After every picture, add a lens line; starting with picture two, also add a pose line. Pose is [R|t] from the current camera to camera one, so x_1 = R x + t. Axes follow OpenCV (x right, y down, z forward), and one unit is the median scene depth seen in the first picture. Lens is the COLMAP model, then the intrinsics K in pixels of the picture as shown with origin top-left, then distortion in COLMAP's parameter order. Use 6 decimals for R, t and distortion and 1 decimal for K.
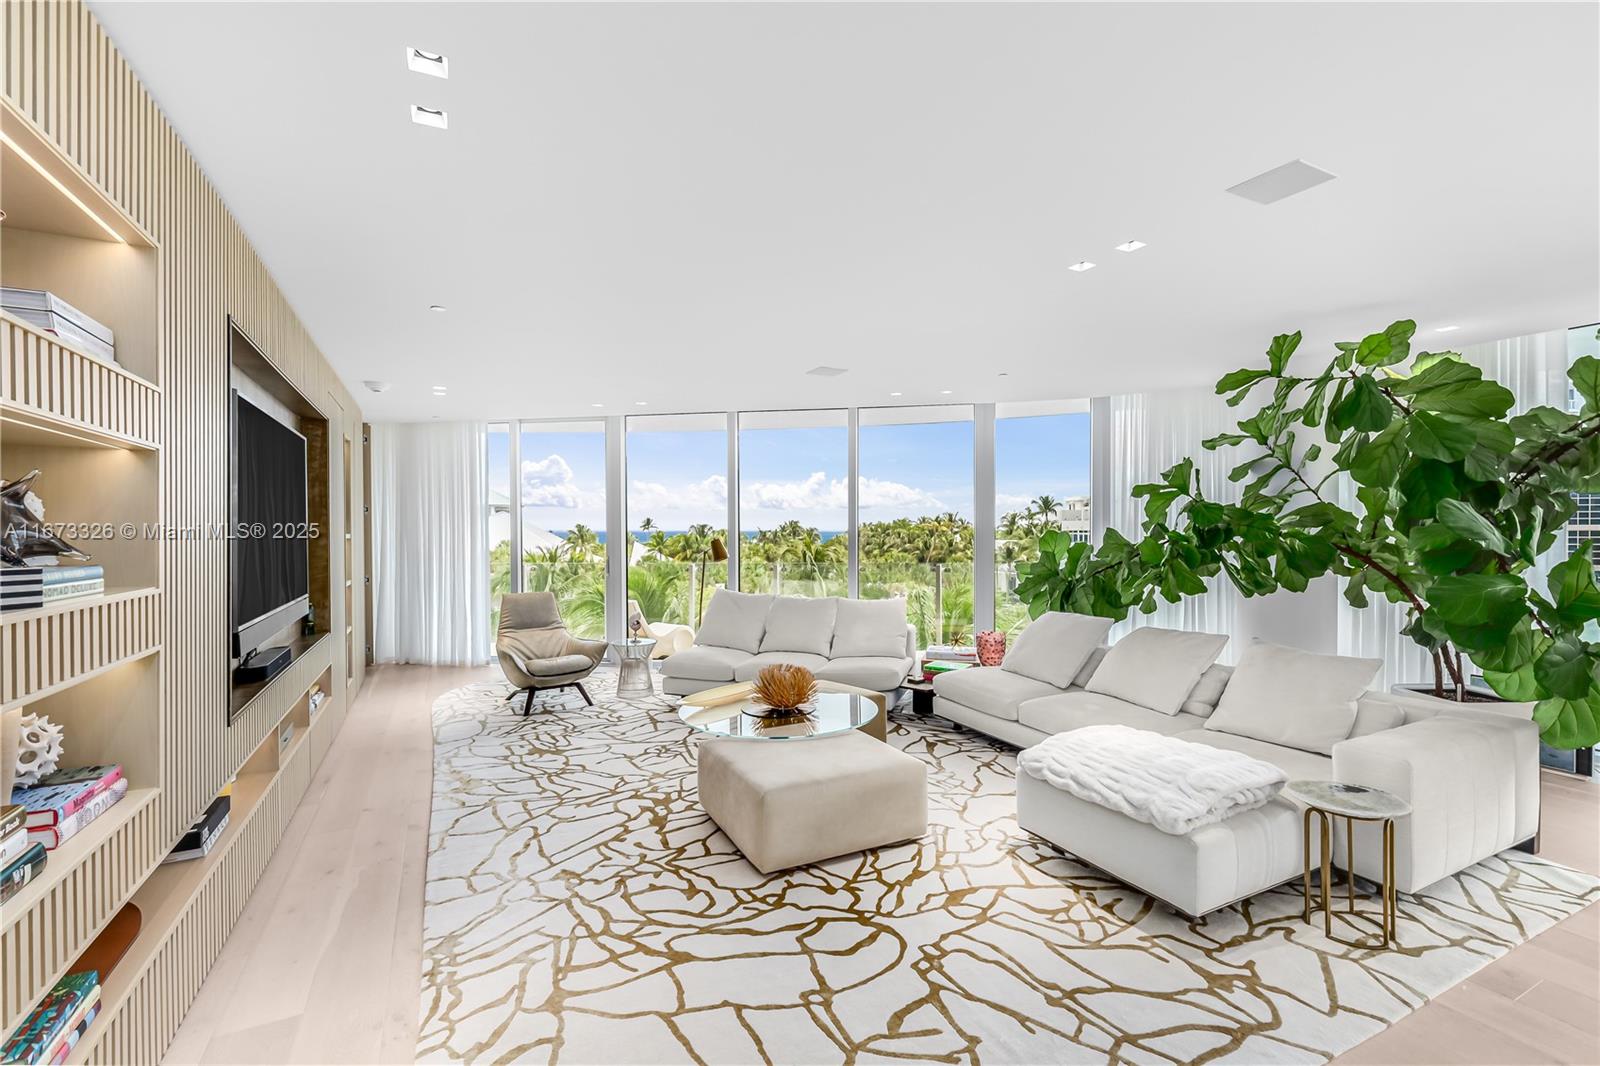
lens RADIAL K [[714.2, 0, 799.8], [0, 714.2, 531.2], [0, 0, 1]] dist [-0.000808, -0.000161]
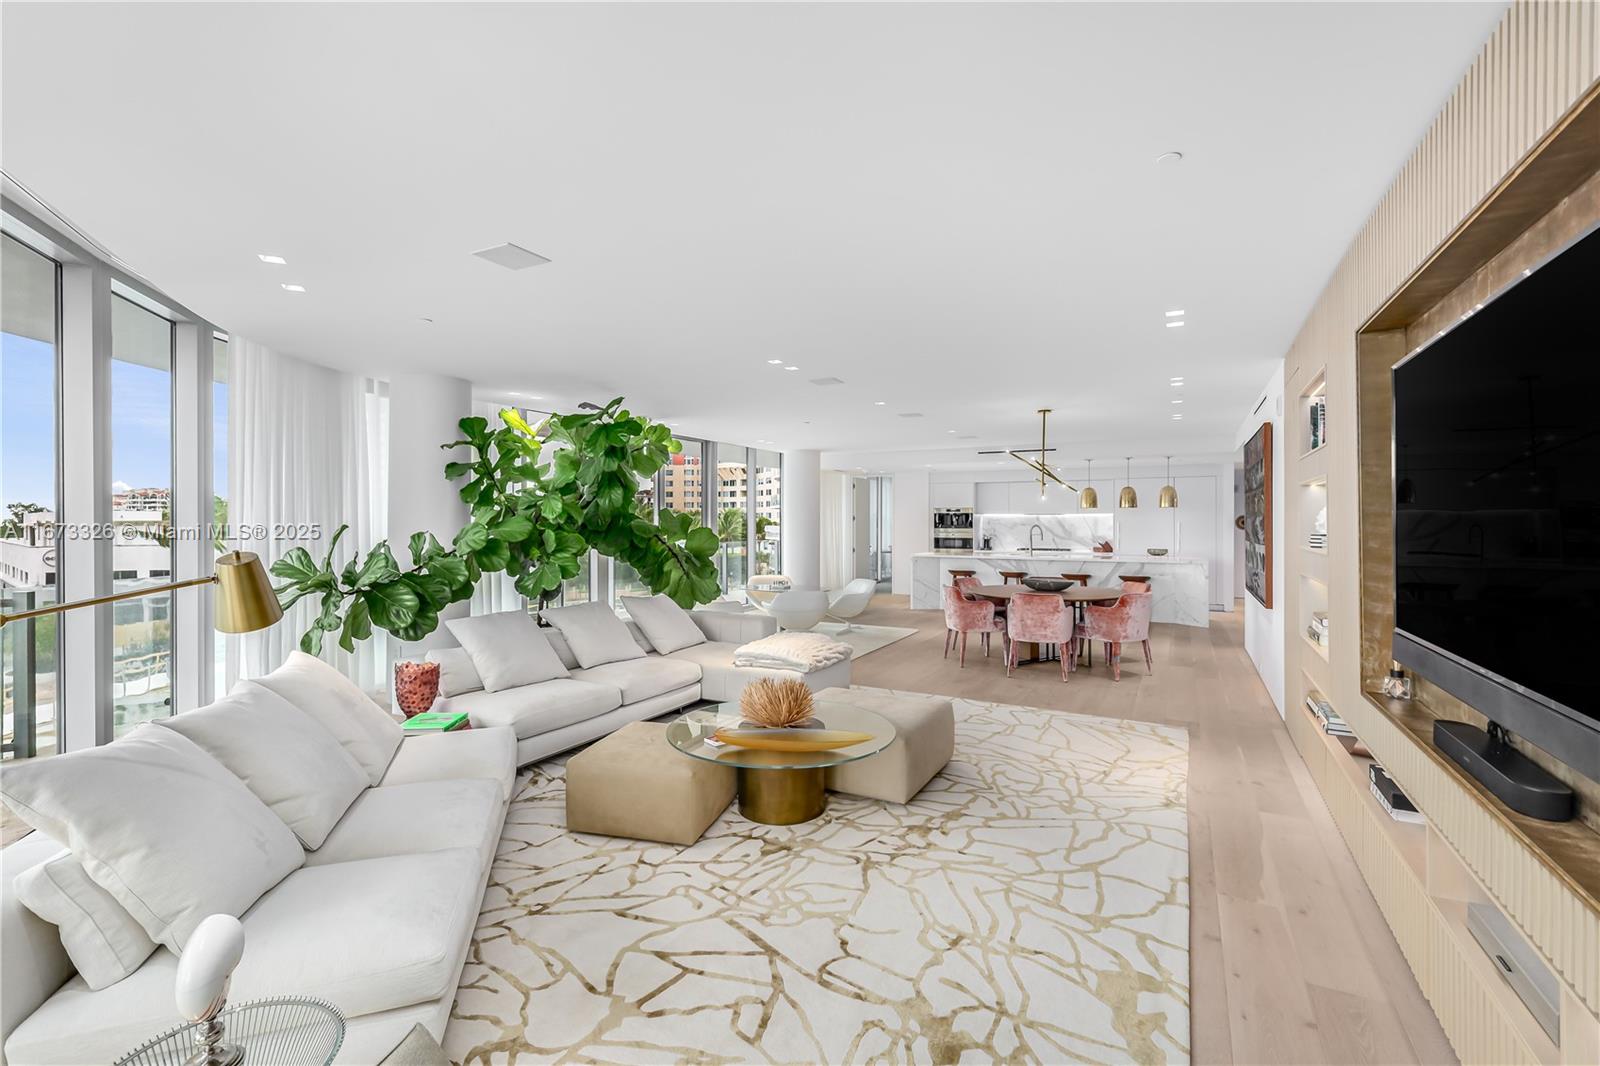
lens RADIAL K [[714.2, 0, 786.1], [0, 714.2, 538.1], [0, 0, 1]] dist [-0.000808, -0.000161]
pose [[-0.568675, -0.018116, 0.822363, -0.897063], [0.003744, 0.999690, 0.024611, -0.009185], [-0.822554, 0.017075, -0.568431, 1.785724]]
